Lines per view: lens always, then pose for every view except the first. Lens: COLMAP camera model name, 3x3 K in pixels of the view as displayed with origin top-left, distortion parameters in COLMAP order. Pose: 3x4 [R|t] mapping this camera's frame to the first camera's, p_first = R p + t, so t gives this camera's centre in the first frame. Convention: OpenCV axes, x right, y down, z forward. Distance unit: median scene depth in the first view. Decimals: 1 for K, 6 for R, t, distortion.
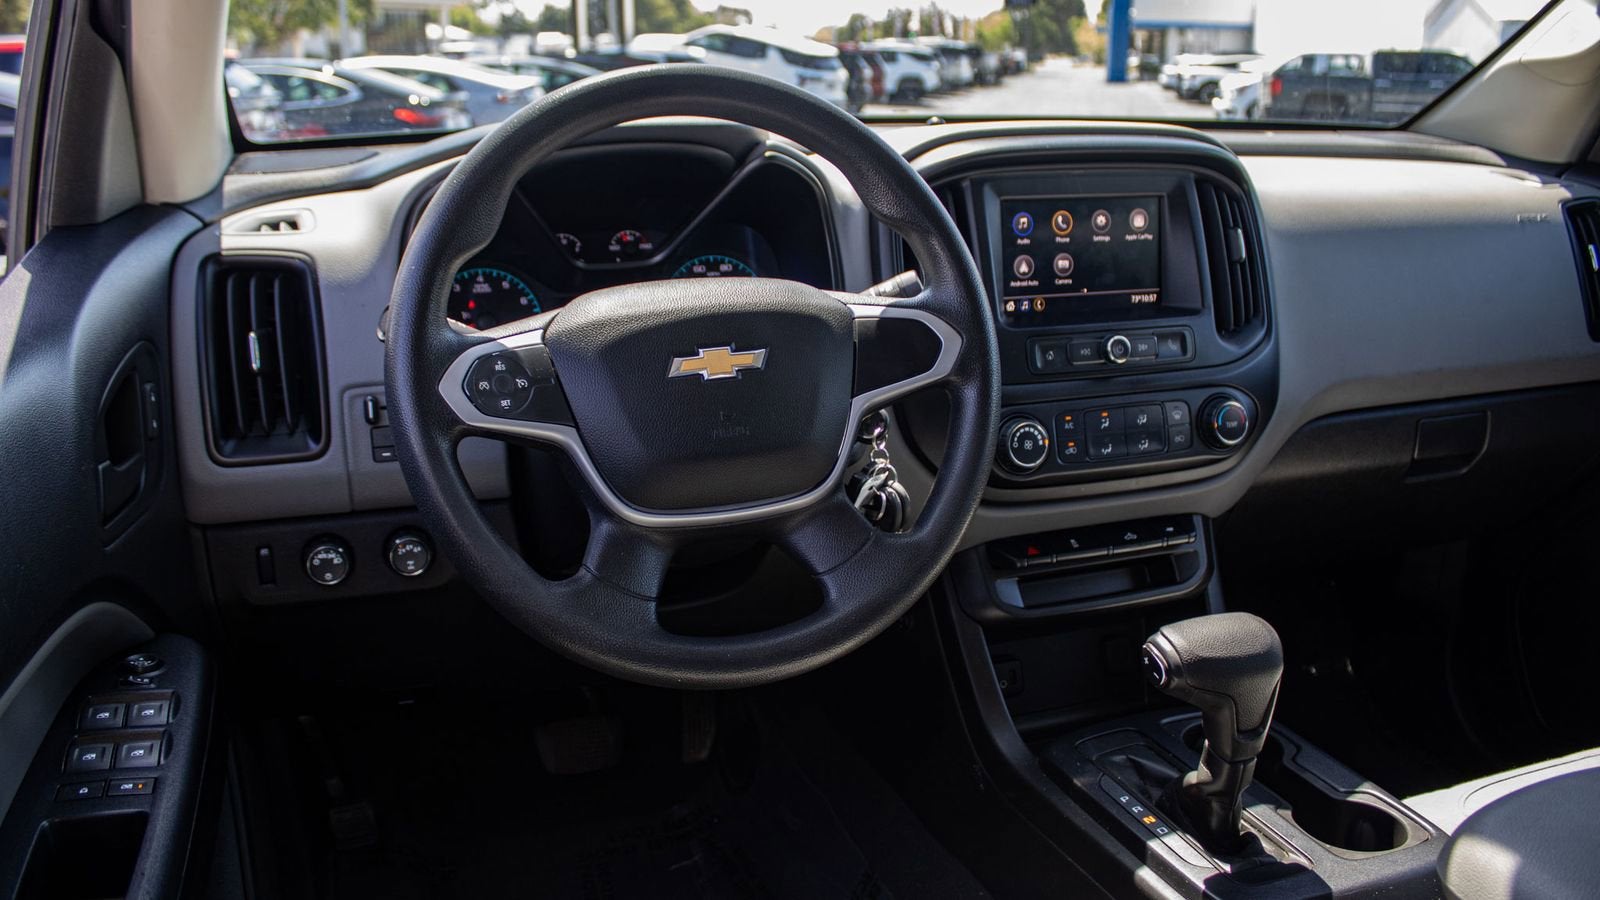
lens RADIAL K [[1308.9, 0, 758.0], [0, 1308.9, 362.2], [0, 0, 1]] dist [-0.157147, 0.112268]
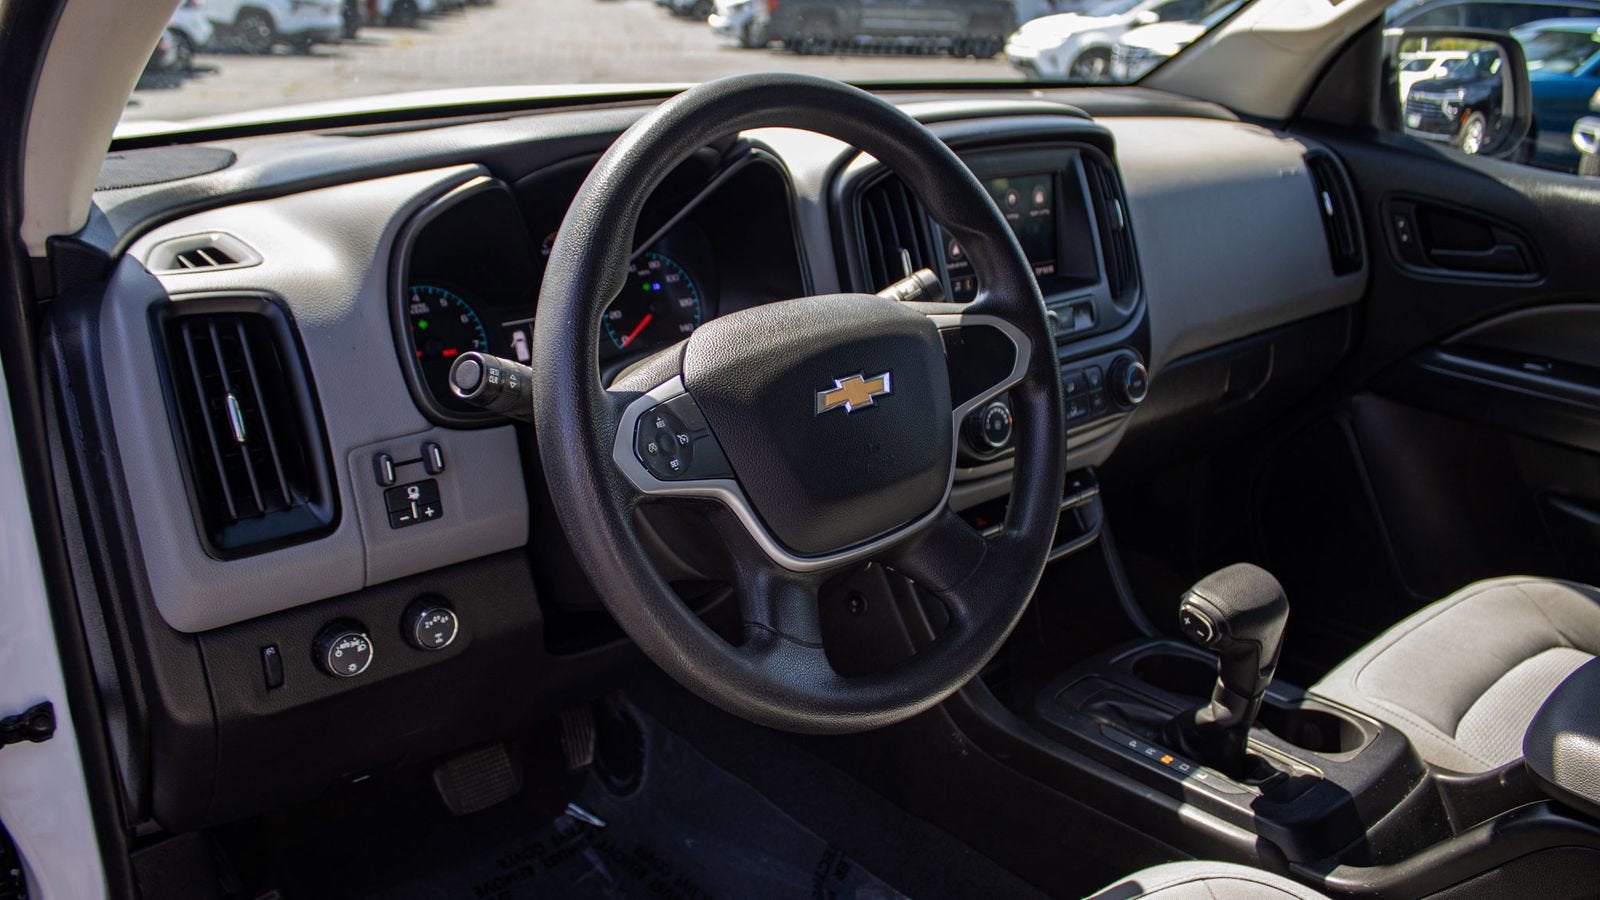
lens RADIAL K [[1308.9, 0, 758.0], [0, 1308.9, 362.2], [0, 0, 1]] dist [-0.157147, 0.112268]
pose [[0.931689, -0.086929, 0.352703, -0.360689], [0.065979, 0.995291, 0.071016, -0.078652], [-0.357215, -0.042894, 0.933037, 0.108522]]
